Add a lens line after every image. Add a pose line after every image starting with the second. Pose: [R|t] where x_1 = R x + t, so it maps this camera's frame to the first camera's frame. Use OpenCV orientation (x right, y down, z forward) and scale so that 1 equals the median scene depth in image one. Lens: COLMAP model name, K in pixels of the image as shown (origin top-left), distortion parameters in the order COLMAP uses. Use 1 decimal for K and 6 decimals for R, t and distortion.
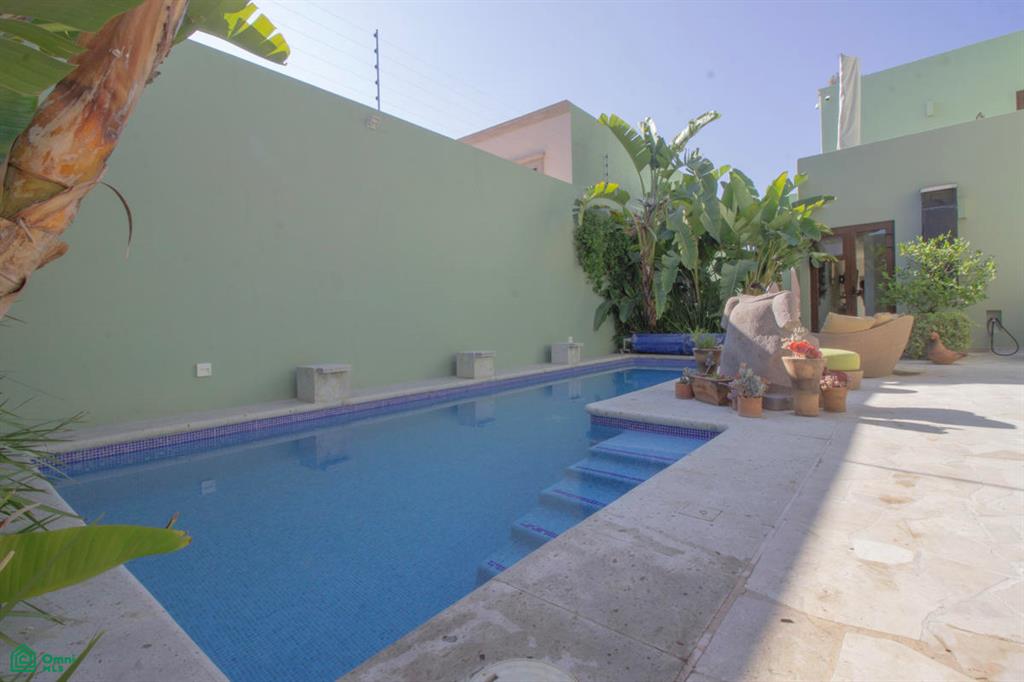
lens RADIAL K [[483.8, 0, 514.4], [0, 483.8, 329.3], [0, 0, 1]] dist [-0.003550, -0.000542]
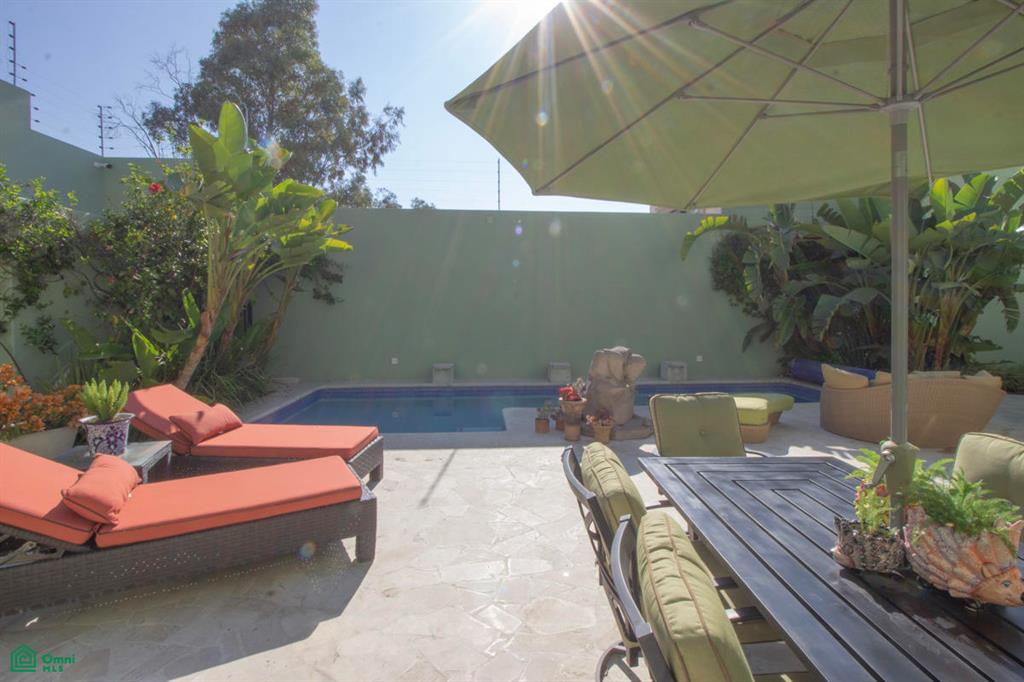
lens RADIAL K [[483.8, 0, 514.4], [0, 483.8, 329.3], [0, 0, 1]] dist [-0.003550, -0.000542]
pose [[0.672385, 0.053081, -0.738296, 0.972124], [-0.026784, 0.998517, 0.047398, -0.131083], [0.739717, -0.012095, 0.672809, -0.058767]]
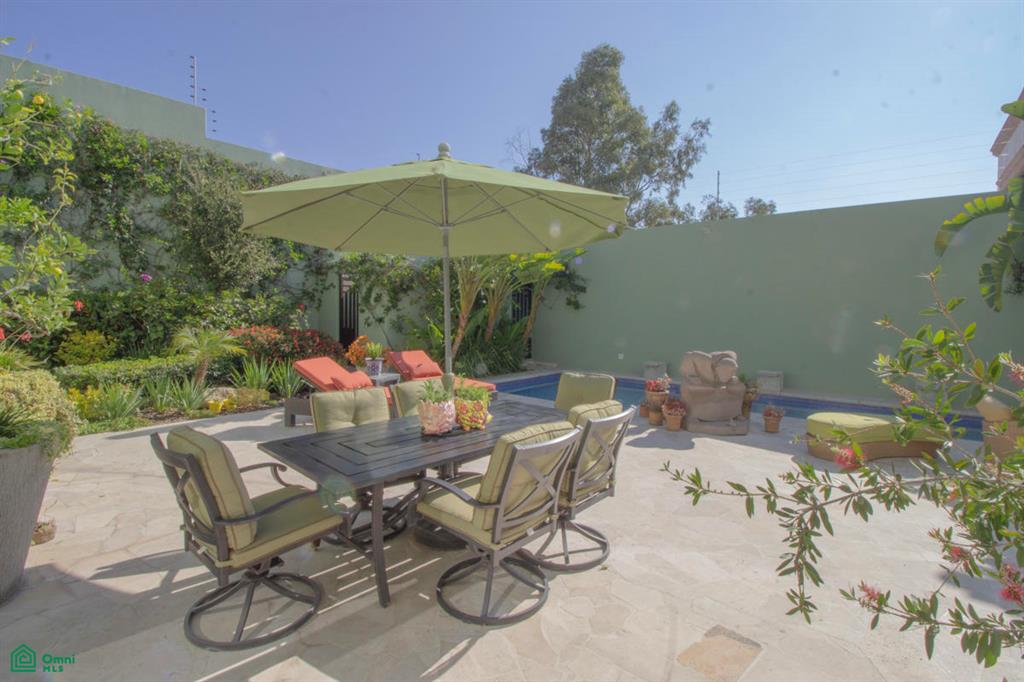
lens RADIAL K [[500.5, 0, 511.6], [0, 500.5, 325.9], [0, 0, 1]] dist [0.000157, 0.000074]
pose [[-0.040994, 0.051177, -0.997848, 1.527457], [-0.026654, 0.998276, 0.052294, -0.154918], [0.998804, 0.028740, -0.039559, 0.367799]]
